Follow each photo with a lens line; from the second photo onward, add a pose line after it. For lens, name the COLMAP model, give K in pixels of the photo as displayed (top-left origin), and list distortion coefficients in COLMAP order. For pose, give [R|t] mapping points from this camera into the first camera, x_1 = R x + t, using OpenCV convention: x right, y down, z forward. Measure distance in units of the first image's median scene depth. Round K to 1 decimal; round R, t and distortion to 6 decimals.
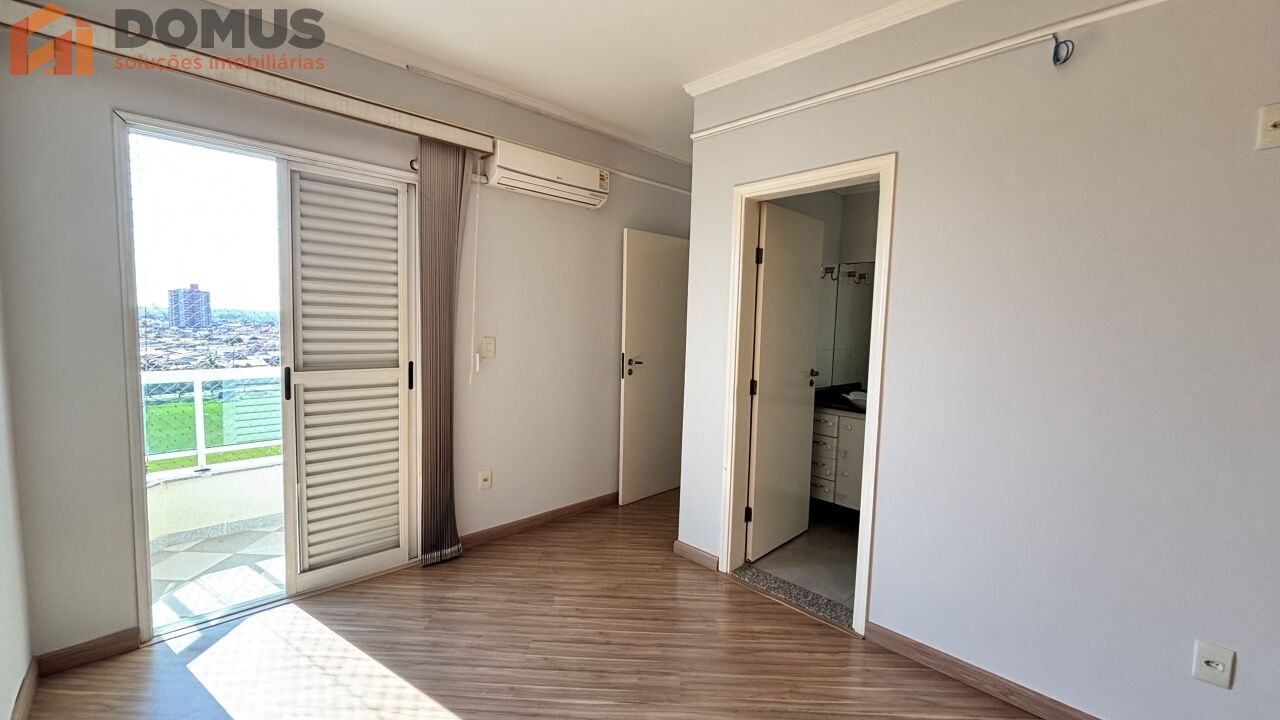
lens RADIAL K [[517.5, 0, 636.8], [0, 517.5, 361.2], [0, 0, 1]] dist [0.001012, -0.000026]
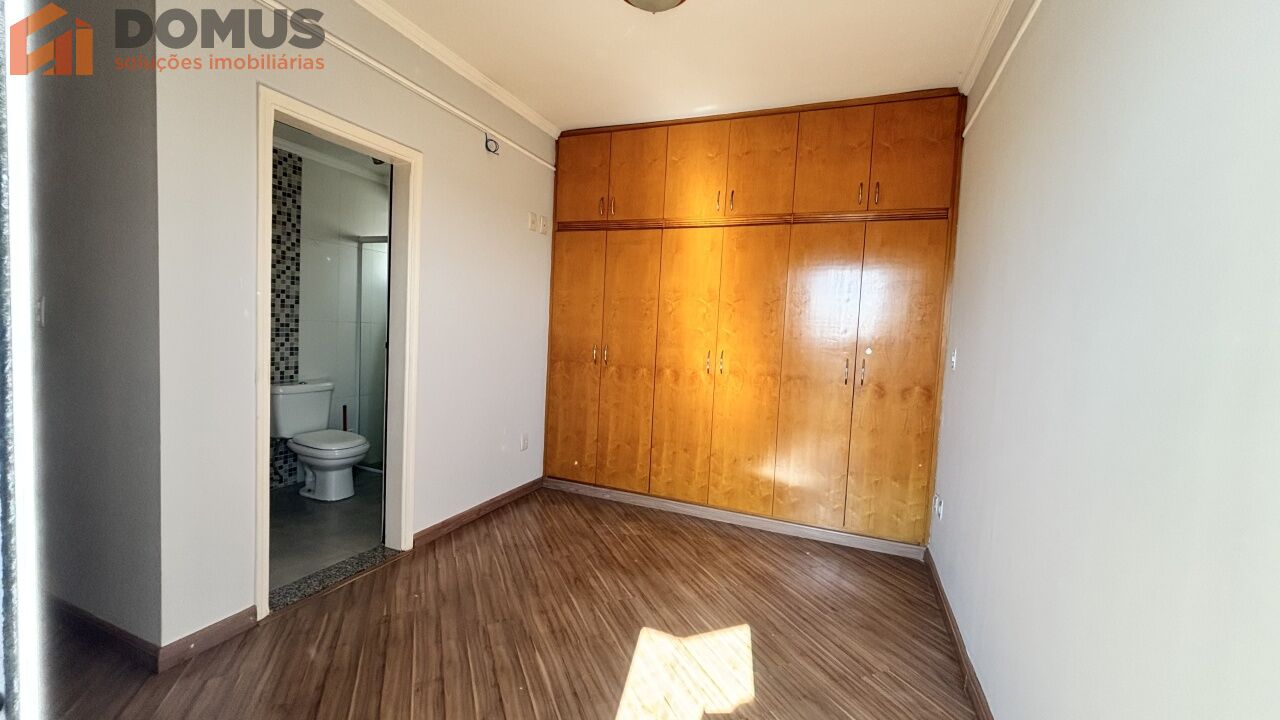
lens RADIAL K [[517.5, 0, 636.8], [0, 517.5, 361.2], [0, 0, 1]] dist [0.001012, -0.000026]
pose [[-0.401934, -0.108590, 0.909207, -0.903438], [0.010916, 0.992304, 0.123341, -0.052755], [-0.915604, 0.059500, -0.397655, 1.052778]]
